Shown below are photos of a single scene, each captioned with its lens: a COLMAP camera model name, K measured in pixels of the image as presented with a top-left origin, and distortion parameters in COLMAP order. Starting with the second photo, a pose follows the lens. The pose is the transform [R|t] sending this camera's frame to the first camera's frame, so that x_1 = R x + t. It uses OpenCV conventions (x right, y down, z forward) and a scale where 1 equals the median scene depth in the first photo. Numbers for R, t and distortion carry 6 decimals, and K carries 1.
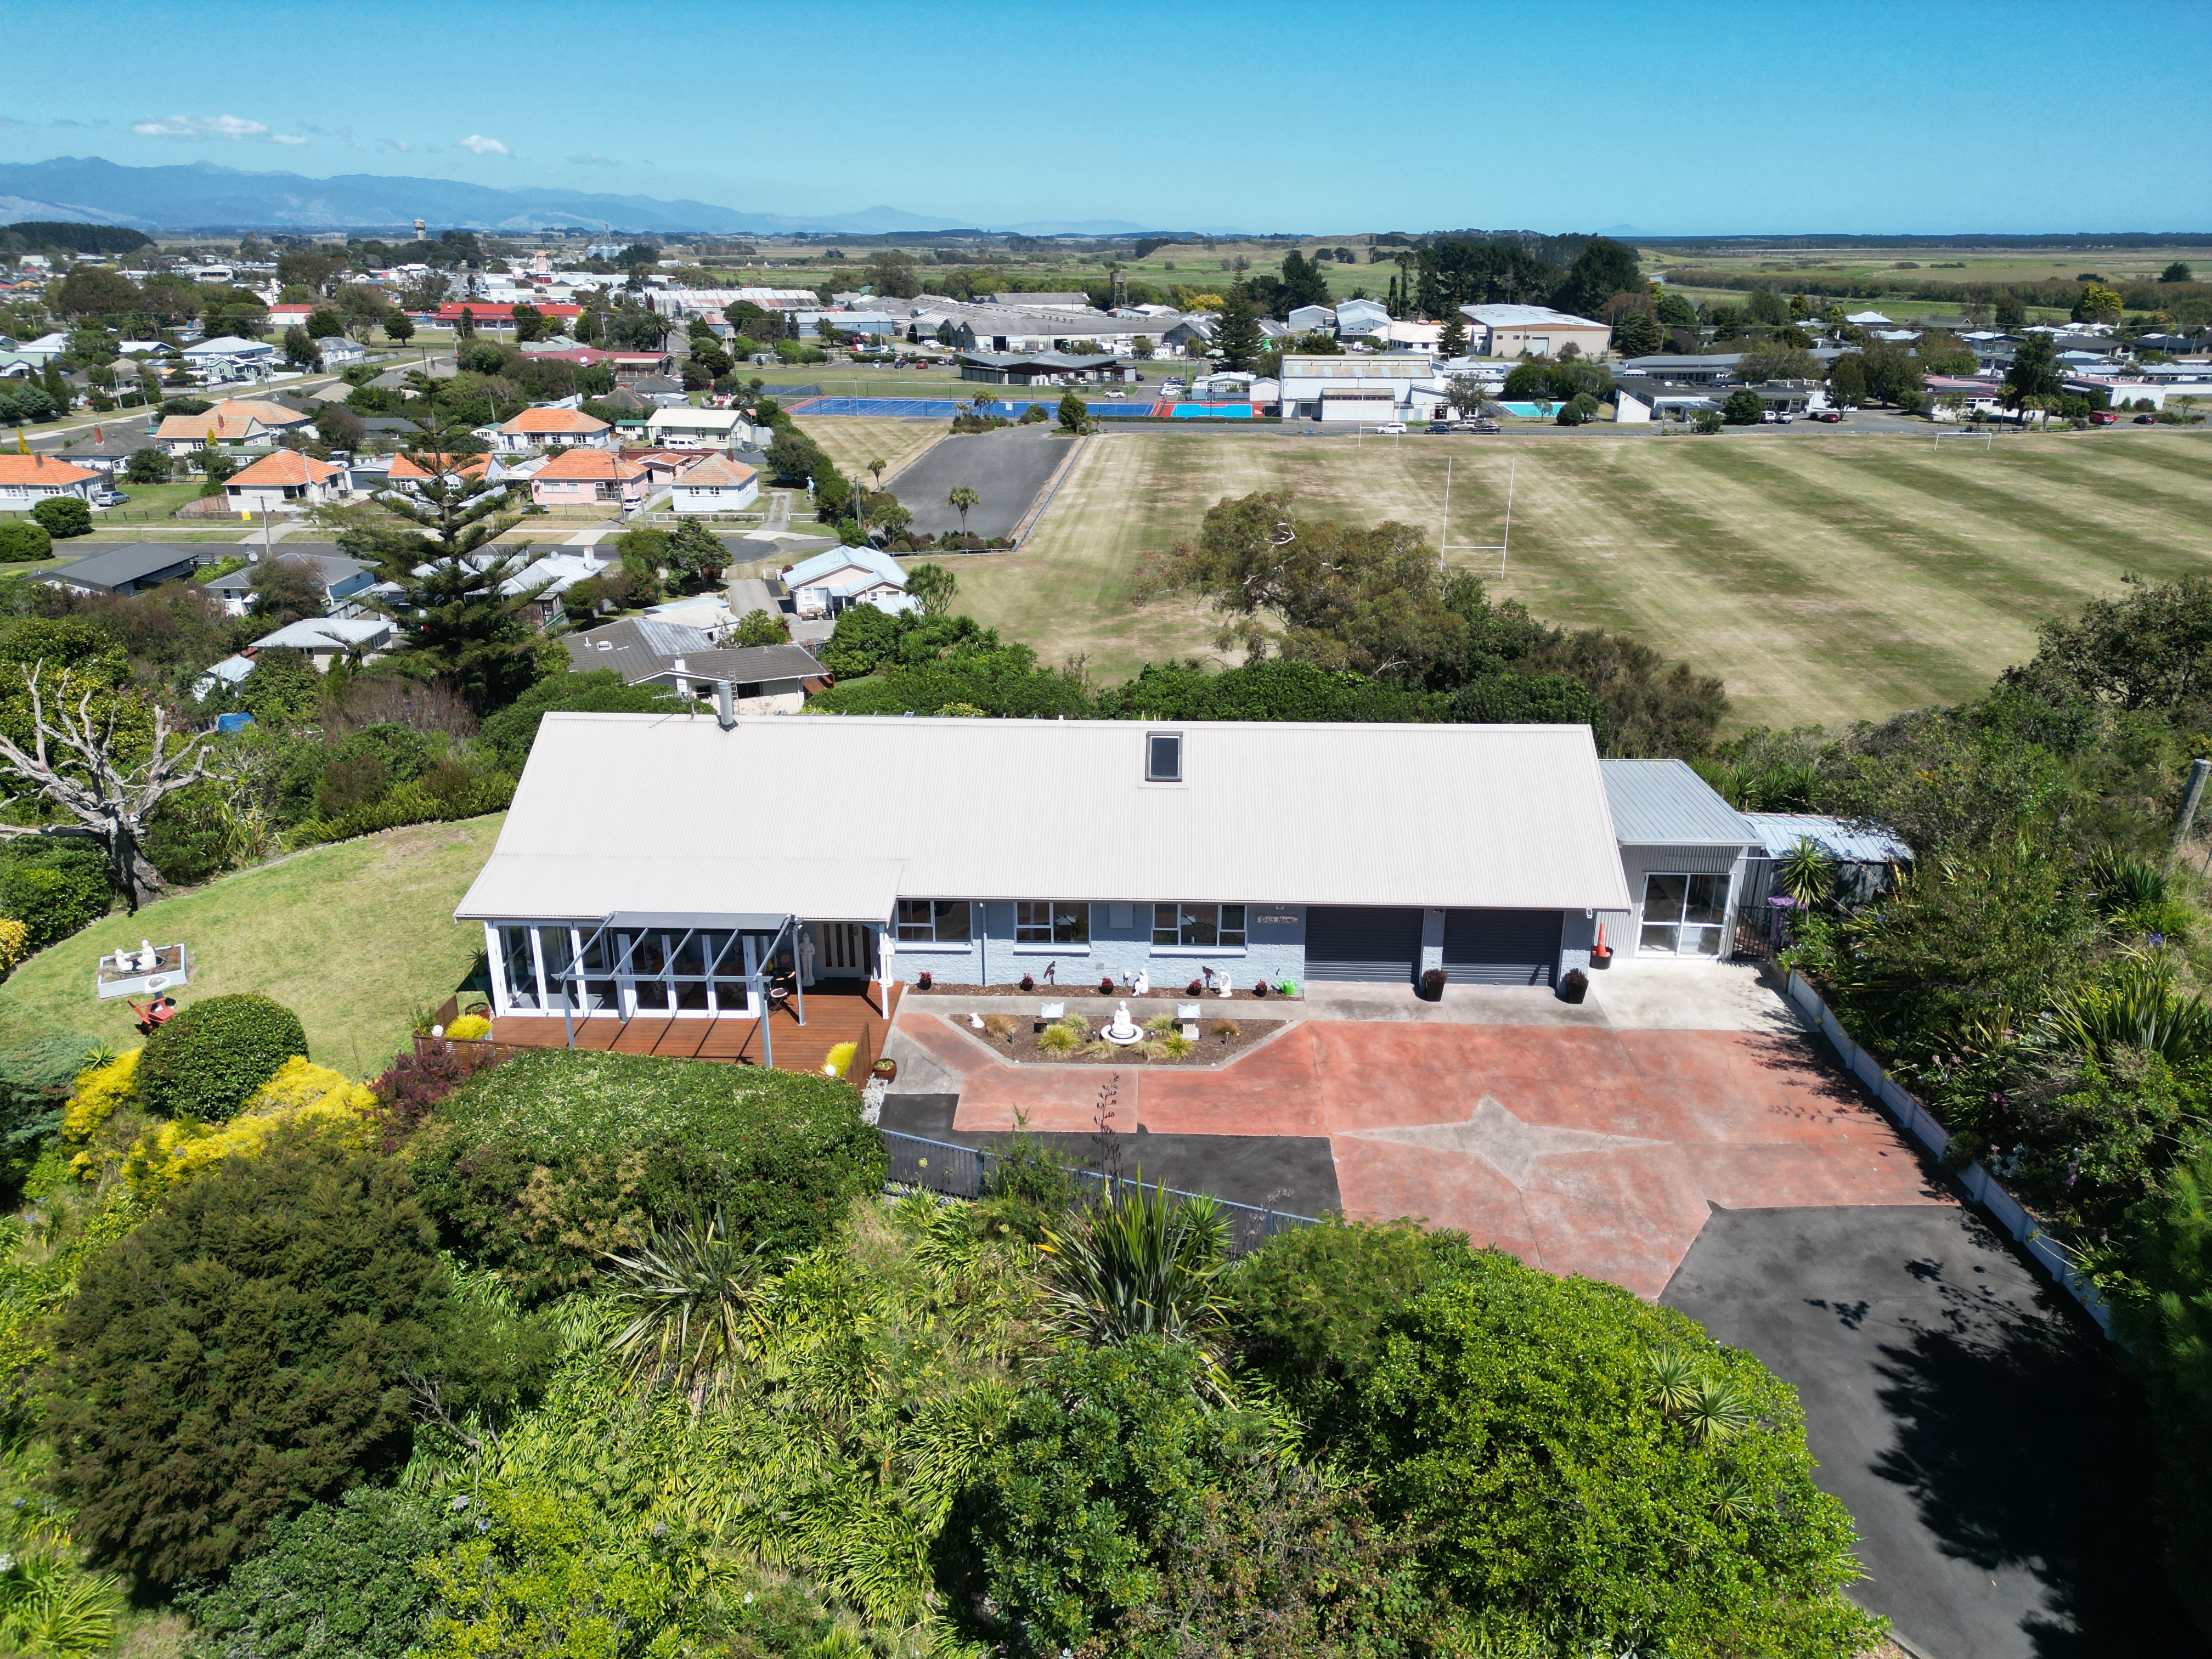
lens RADIAL K [[1544.4, 0, 1106.0], [0, 1544.4, 829.5], [0, 0, 1]] dist [0.075977, -0.071033]
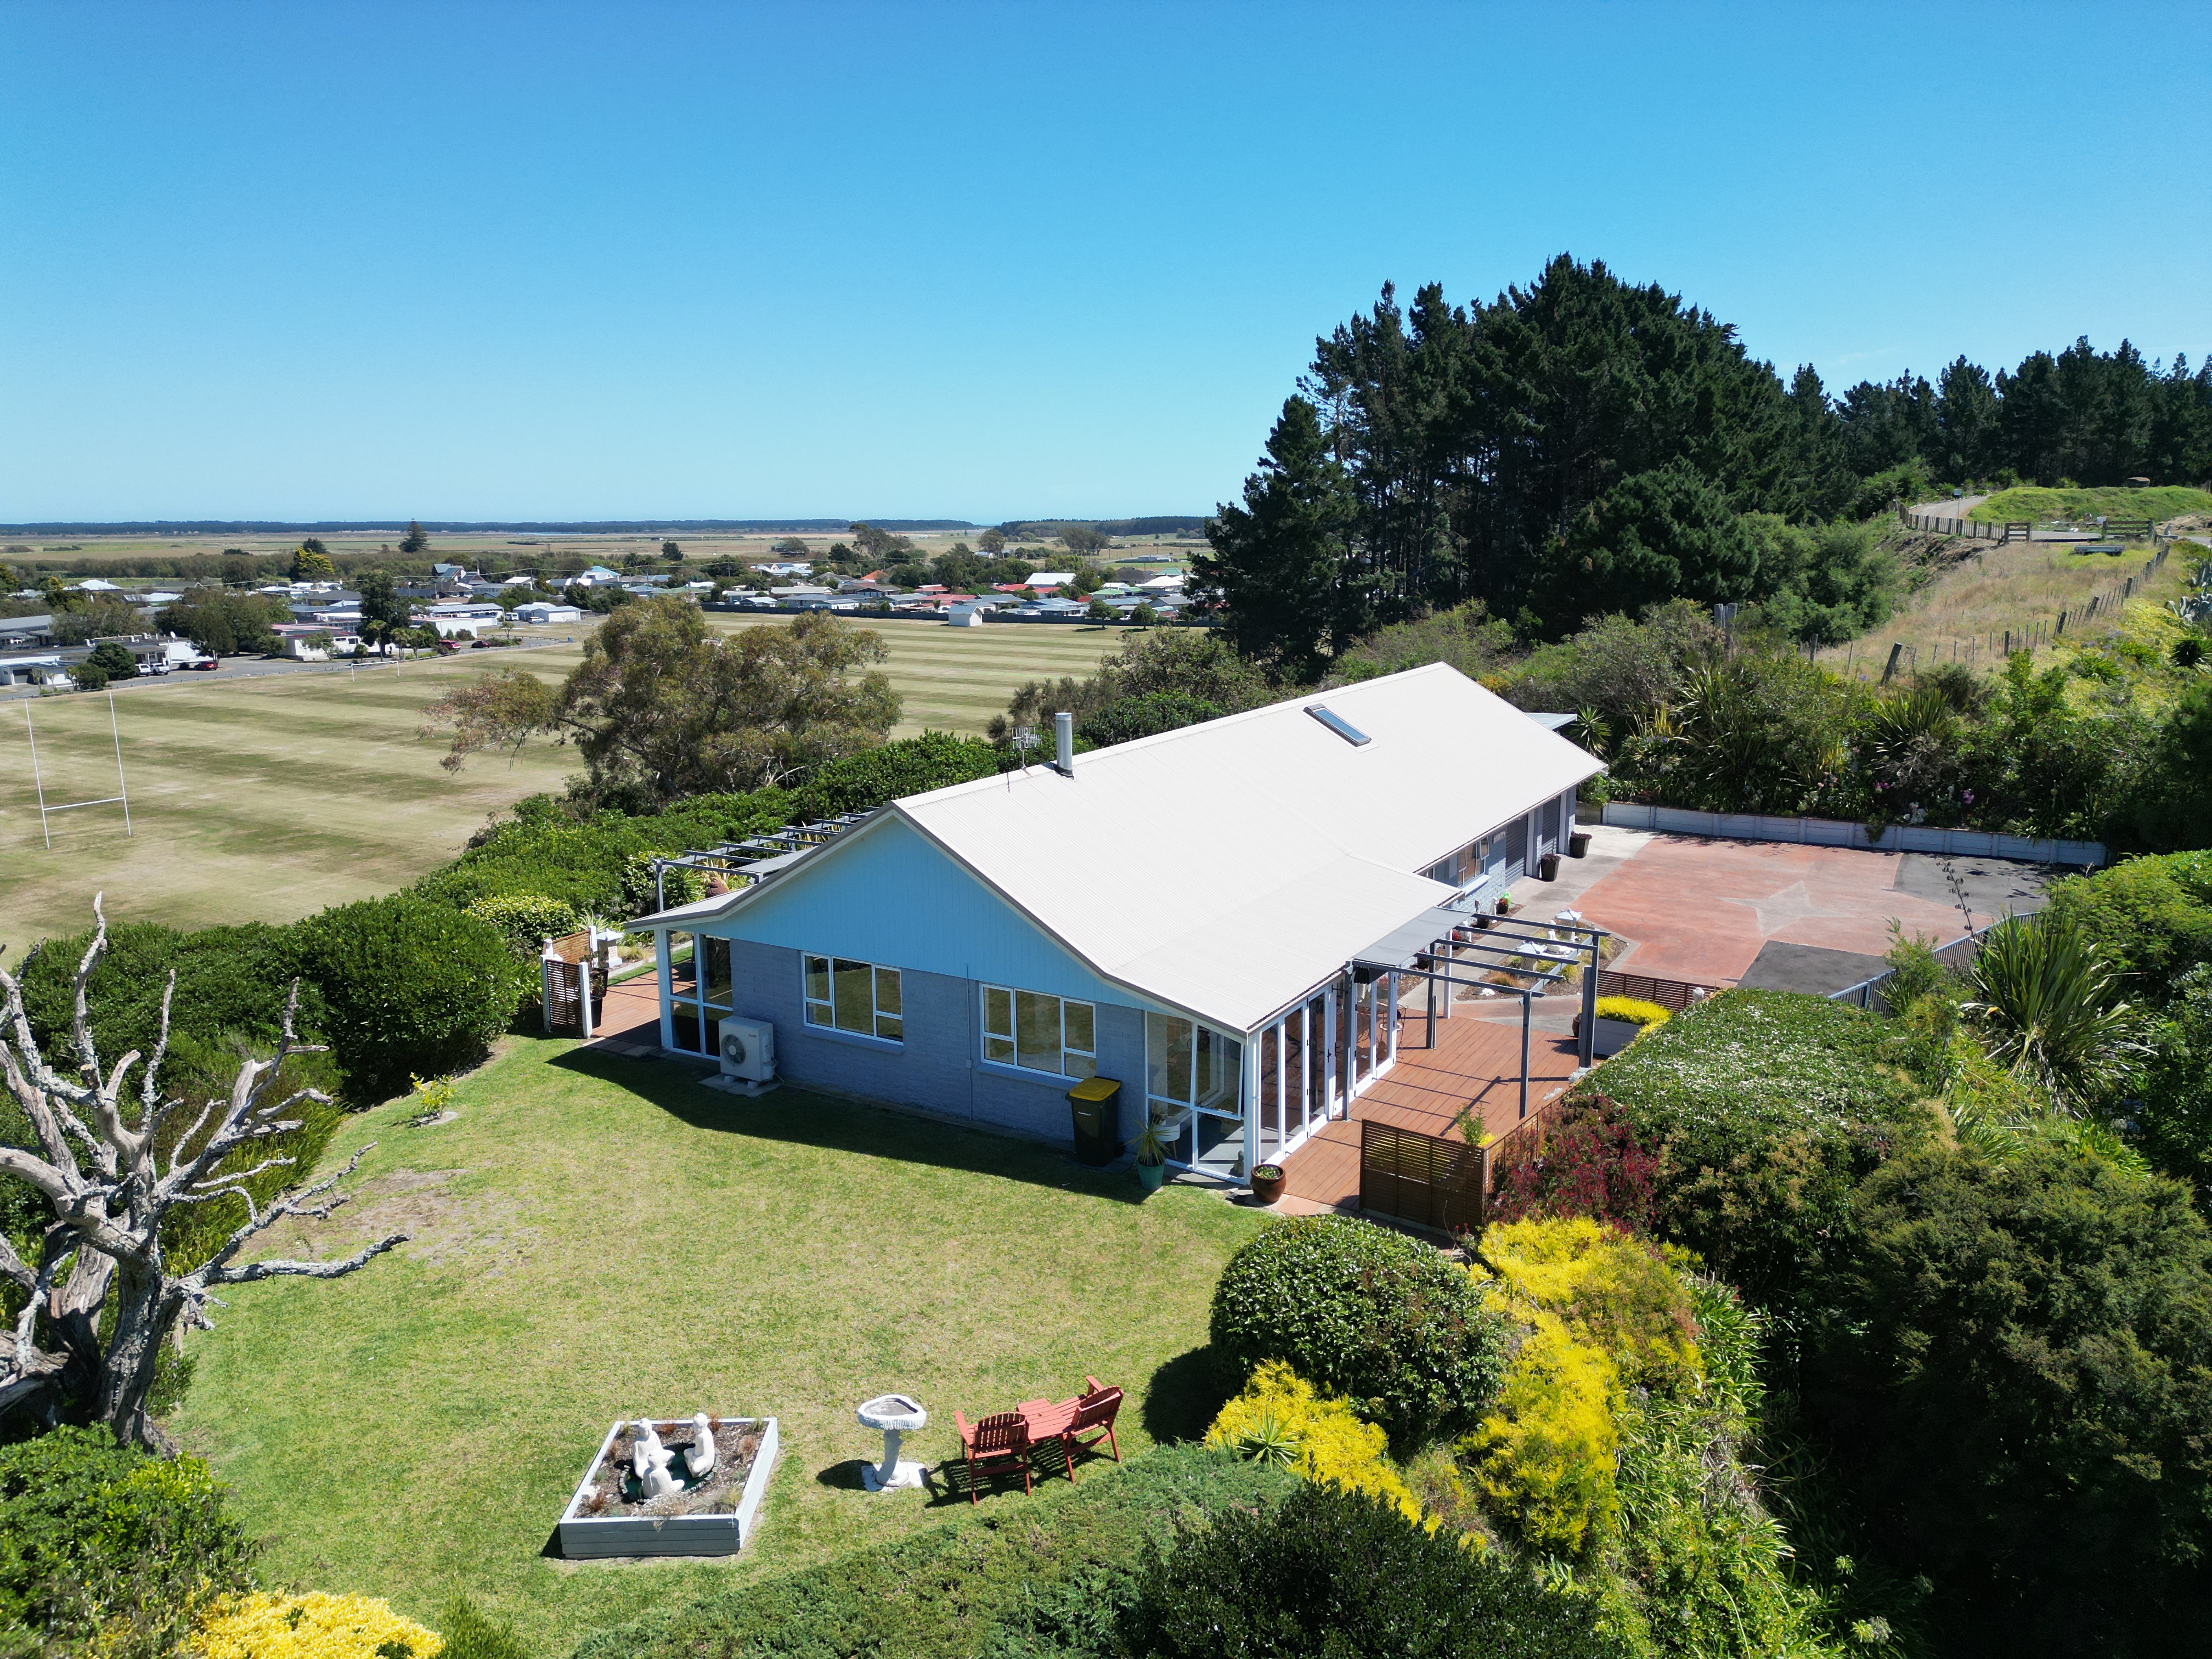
lens RADIAL K [[1544.4, 0, 1106.0], [0, 1544.4, 829.5], [0, 0, 1]] dist [0.075977, -0.071033]
pose [[0.483445, -0.179911, 0.856687, -0.680078], [0.322189, 0.946523, 0.016959, -0.037461], [-0.813926, 0.267817, 0.515557, 0.485976]]
